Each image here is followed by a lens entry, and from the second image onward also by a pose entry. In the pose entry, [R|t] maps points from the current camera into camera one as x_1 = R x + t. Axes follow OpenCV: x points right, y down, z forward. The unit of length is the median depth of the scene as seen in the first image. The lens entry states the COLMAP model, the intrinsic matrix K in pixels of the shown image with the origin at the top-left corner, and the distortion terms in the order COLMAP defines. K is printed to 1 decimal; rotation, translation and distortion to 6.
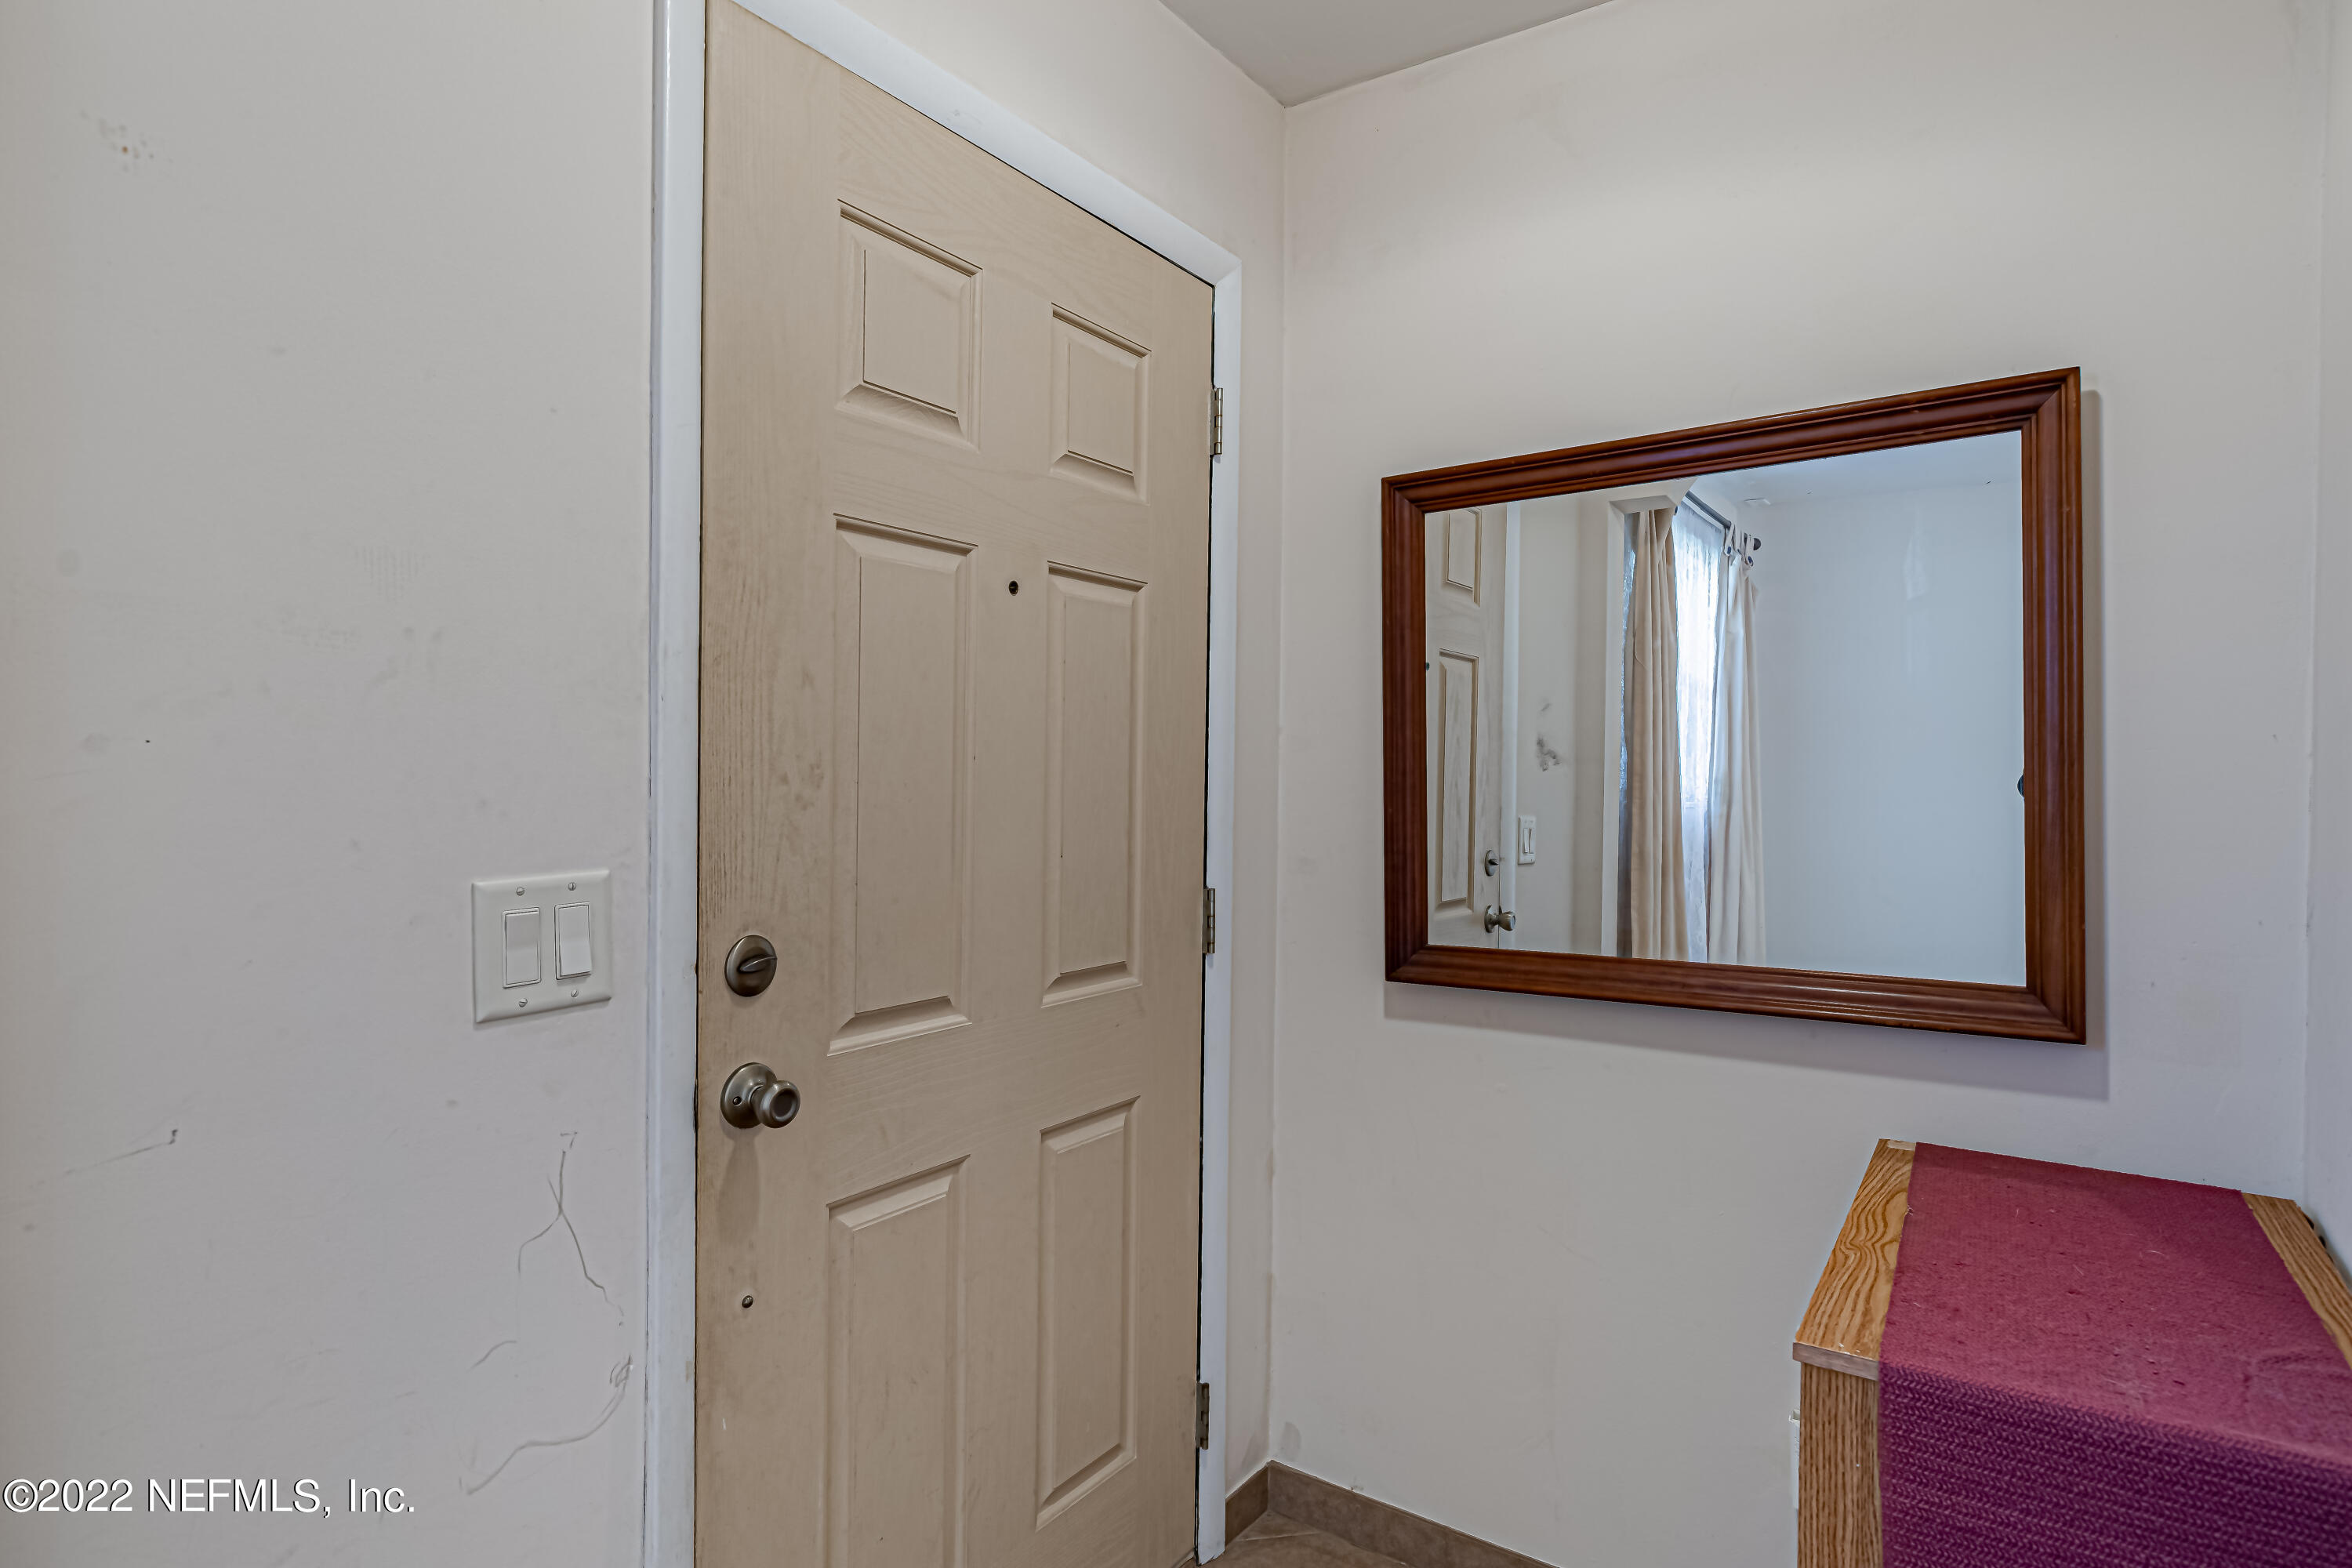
lens RADIAL K [[1185.9, 0, 1176.0], [0, 1185.9, 784.0], [0, 0, 1]] dist [-0.001930, -0.000704]
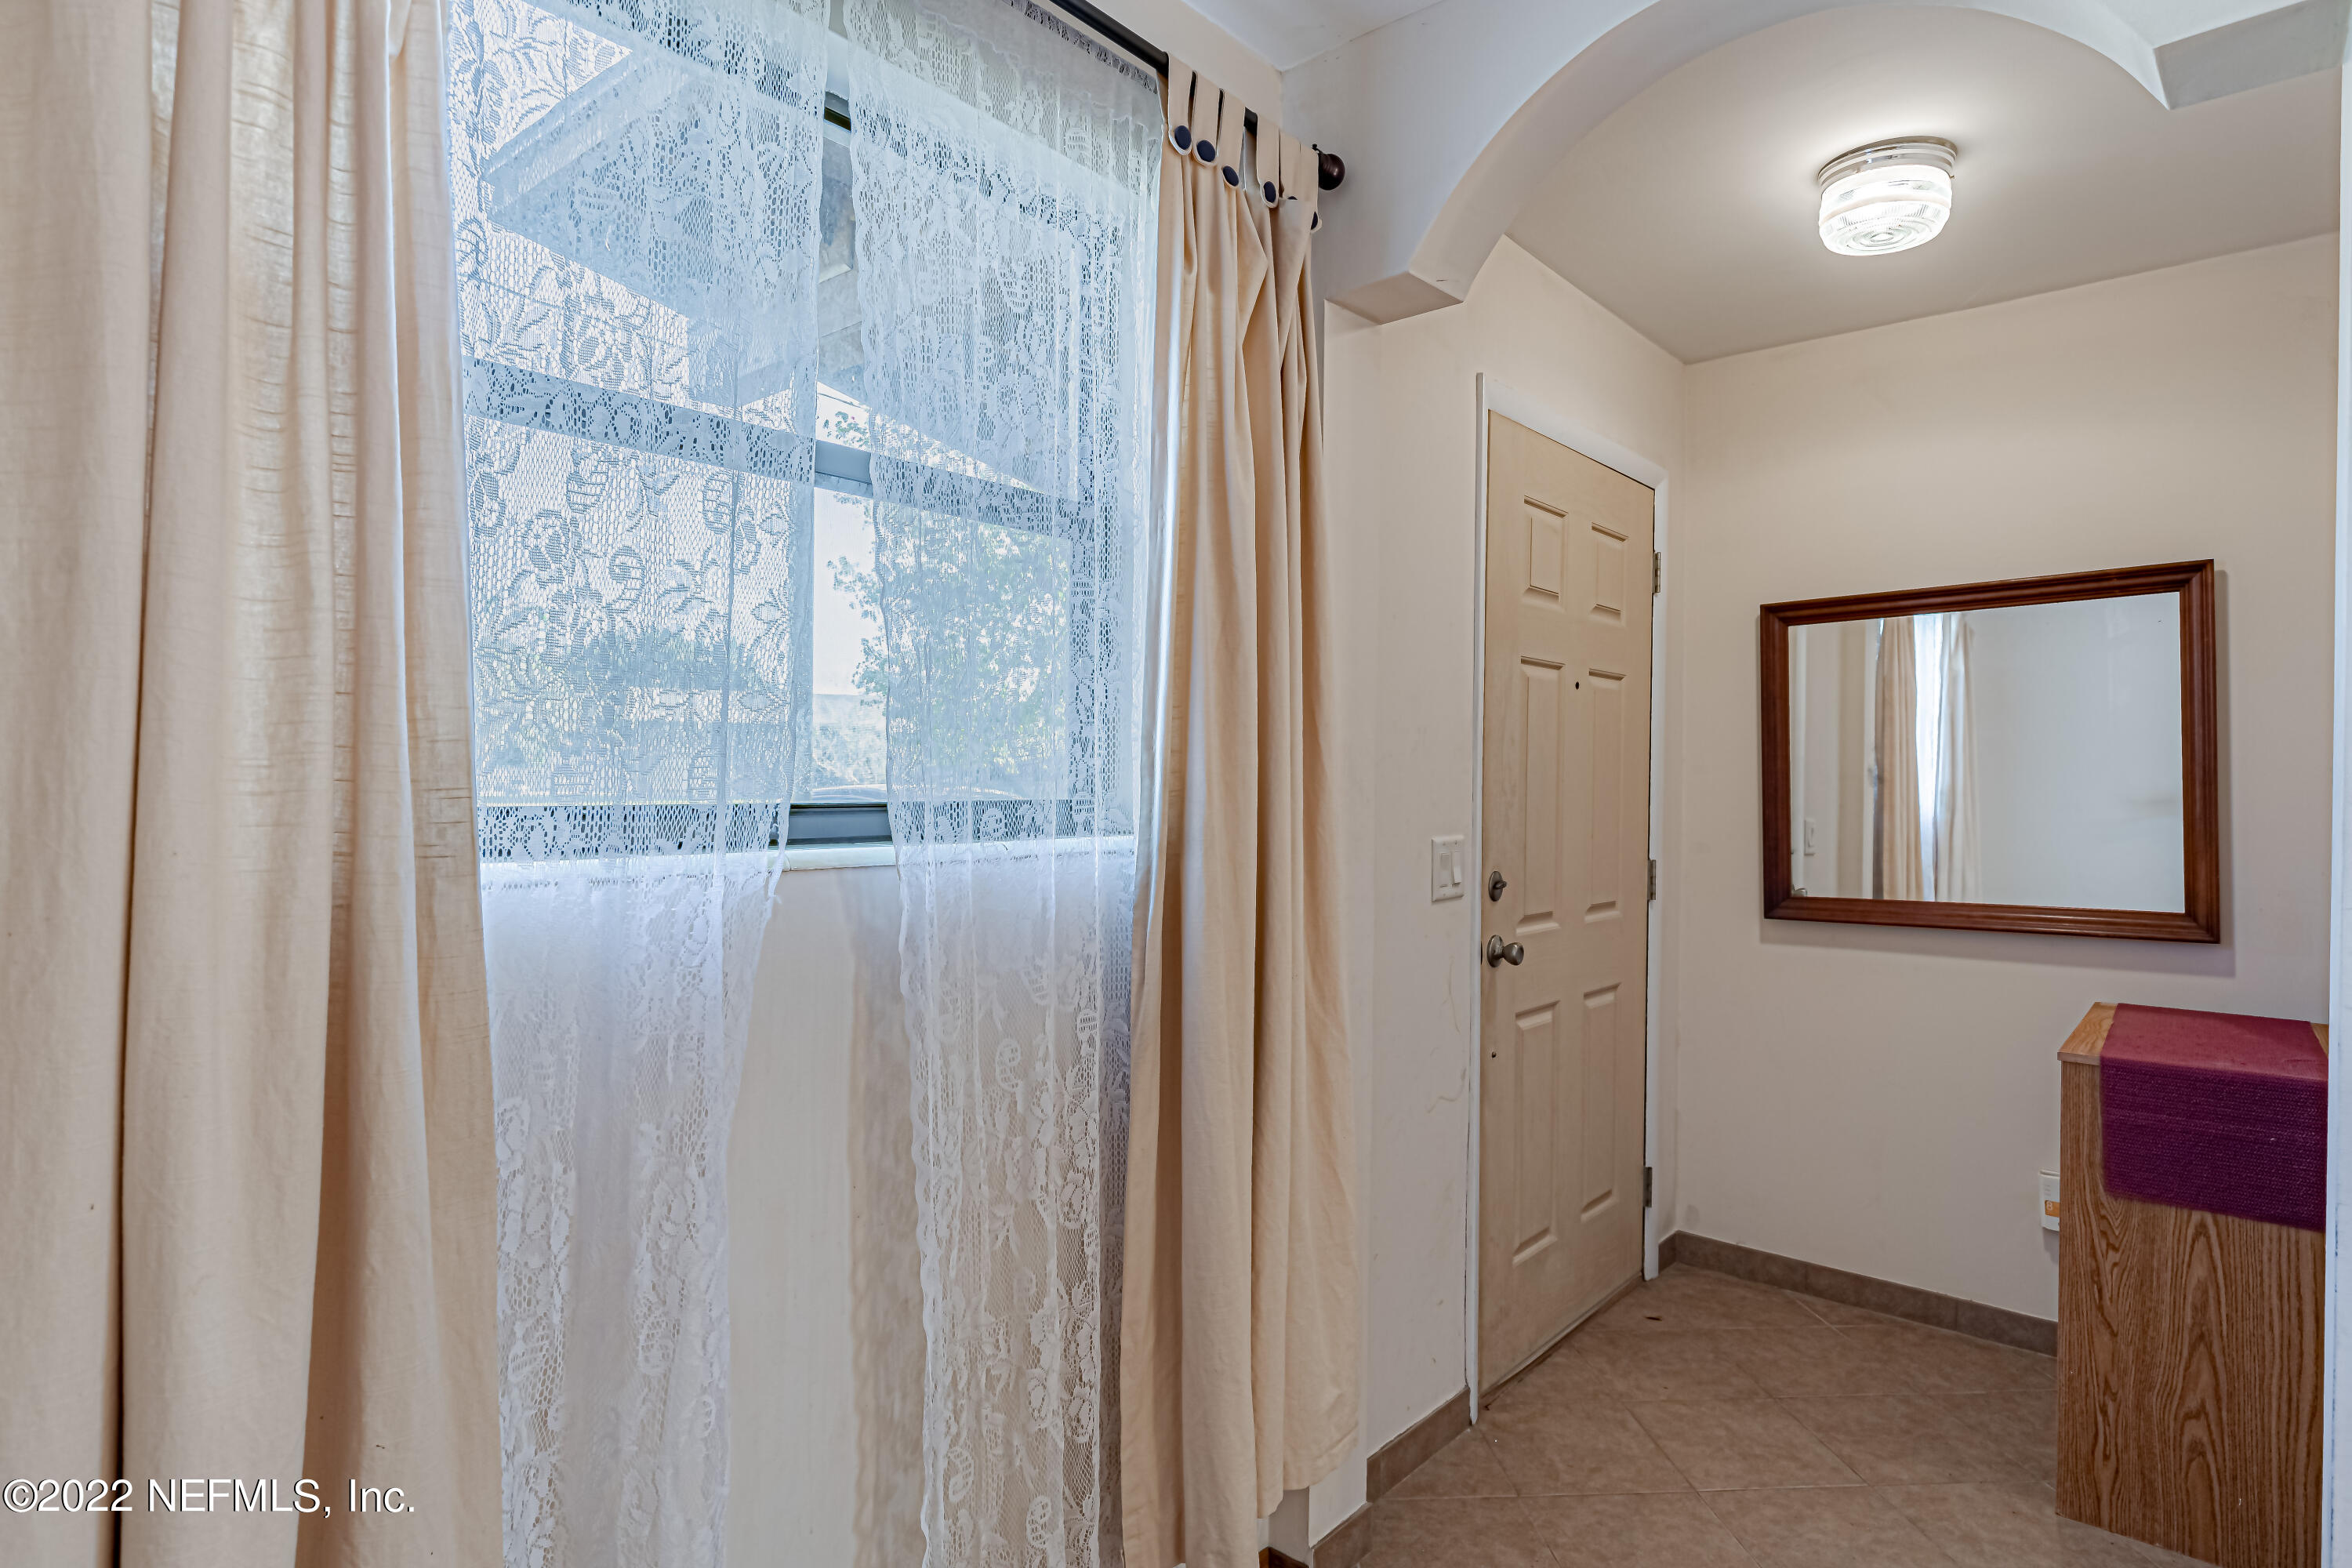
lens RADIAL K [[1233.8, 0, 1176.0], [0, 1233.8, 784.0], [0, 0, 1]] dist [-0.000324, -0.002234]
pose [[0.995538, -0.000253, -0.094356, -0.581761], [-0.000602, 0.999959, -0.009036, 0.000094], [0.094355, 0.009053, 0.995497, -0.936284]]
